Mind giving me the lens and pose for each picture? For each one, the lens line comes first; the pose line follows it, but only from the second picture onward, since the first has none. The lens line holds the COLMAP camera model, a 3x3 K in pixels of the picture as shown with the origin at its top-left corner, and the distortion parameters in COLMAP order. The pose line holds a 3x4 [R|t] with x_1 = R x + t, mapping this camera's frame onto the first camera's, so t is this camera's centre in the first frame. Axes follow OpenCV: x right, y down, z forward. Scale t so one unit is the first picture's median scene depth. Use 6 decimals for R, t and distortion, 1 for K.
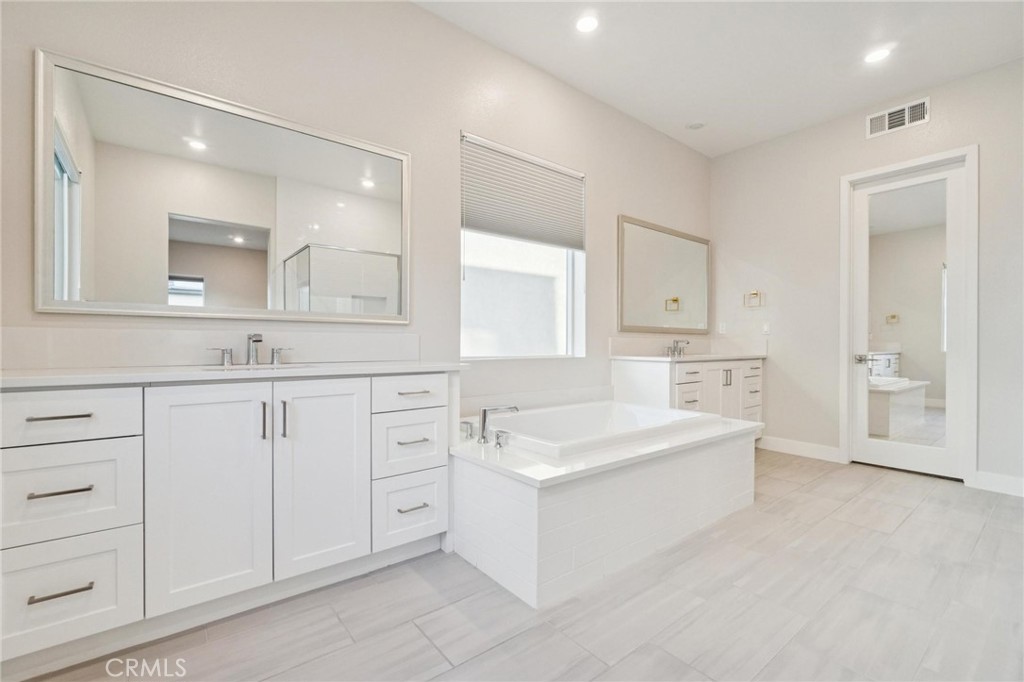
lens RADIAL K [[440.7, 0, 502.3], [0, 440.7, 347.1], [0, 0, 1]] dist [-0.001051, -0.000174]
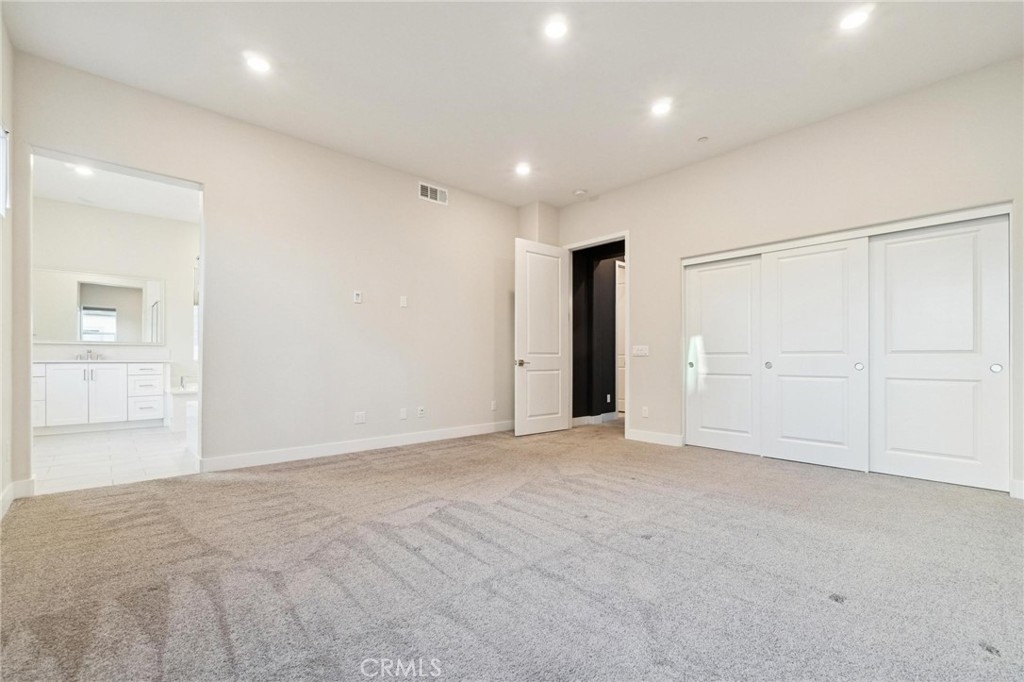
lens RADIAL K [[454.0, 0, 501.9], [0, 454.0, 353.7], [0, 0, 1]] dist [0.000771, 0.000615]
pose [[0.998865, -0.008882, 0.046792, 1.947157], [0.008962, 0.999959, -0.001491, 0.026221], [-0.046777, 0.001909, 0.998904, -2.061656]]
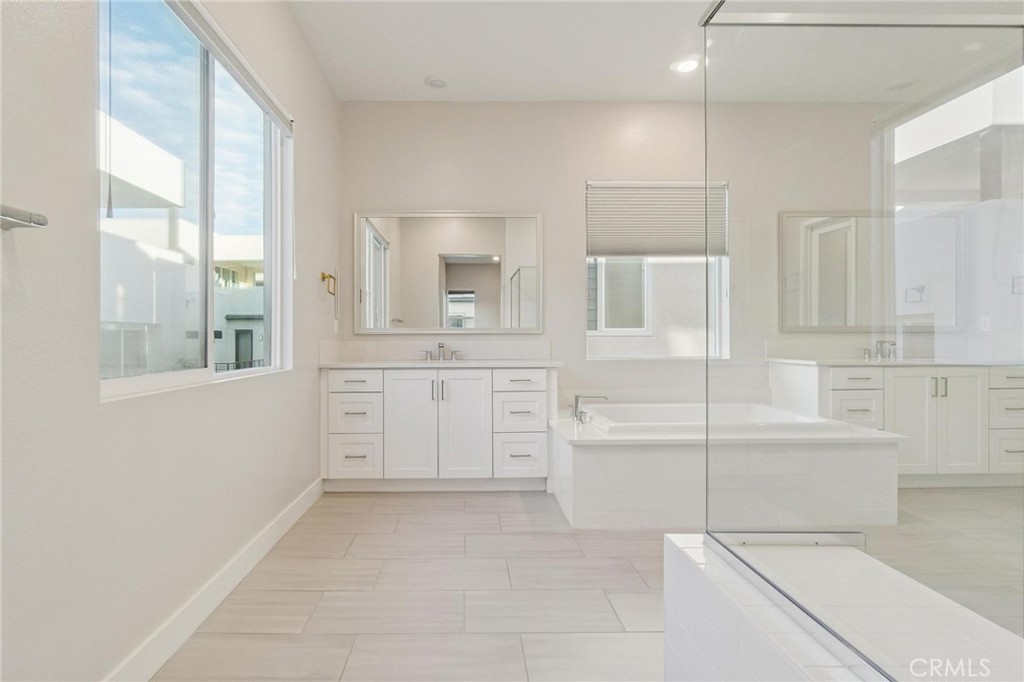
lens RADIAL K [[483.4, 0, 489.1], [0, 483.4, 341.3], [0, 0, 1]] dist [0.002105, 0.000094]
pose [[0.808650, -0.002109, -0.588287, 0.662883], [0.001723, 0.999998, -0.001217, -0.029458], [0.588288, -0.000030, 0.808652, -0.402957]]
